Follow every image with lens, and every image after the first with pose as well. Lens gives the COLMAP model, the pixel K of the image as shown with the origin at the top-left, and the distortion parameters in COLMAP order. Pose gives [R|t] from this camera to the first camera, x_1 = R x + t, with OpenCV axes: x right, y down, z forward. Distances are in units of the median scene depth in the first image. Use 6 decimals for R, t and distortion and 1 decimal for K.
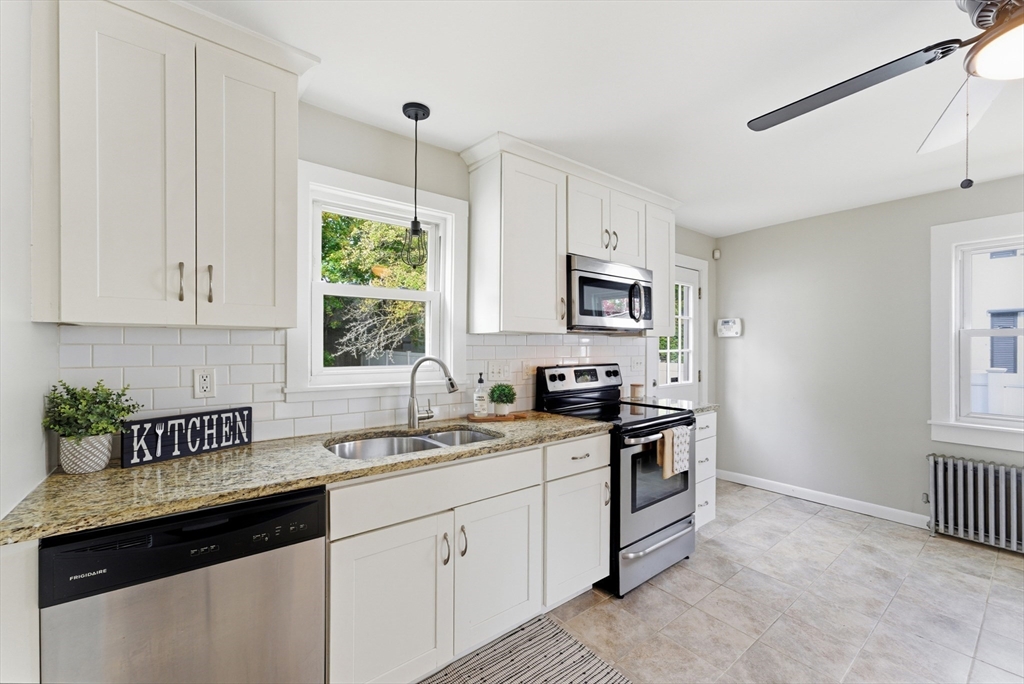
lens RADIAL K [[424.7, 0, 511.1], [0, 424.7, 348.2], [0, 0, 1]] dist [-0.039632, 0.030069]
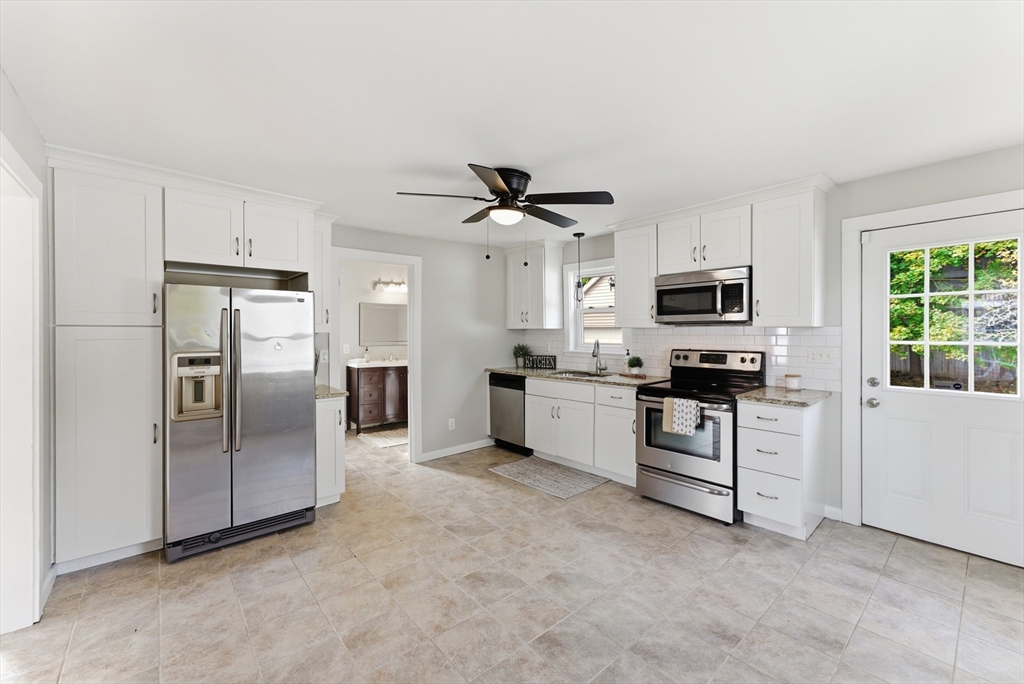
lens RADIAL K [[428.1, 0, 512.0], [0, 428.1, 342.0], [0, 0, 1]] dist [-0.000913, 0.014474]
pose [[0.039602, 0.022599, -0.998960, 1.987837], [0.000286, 0.999744, 0.022628, -0.020219], [0.999215, -0.001181, 0.039585, 0.498504]]
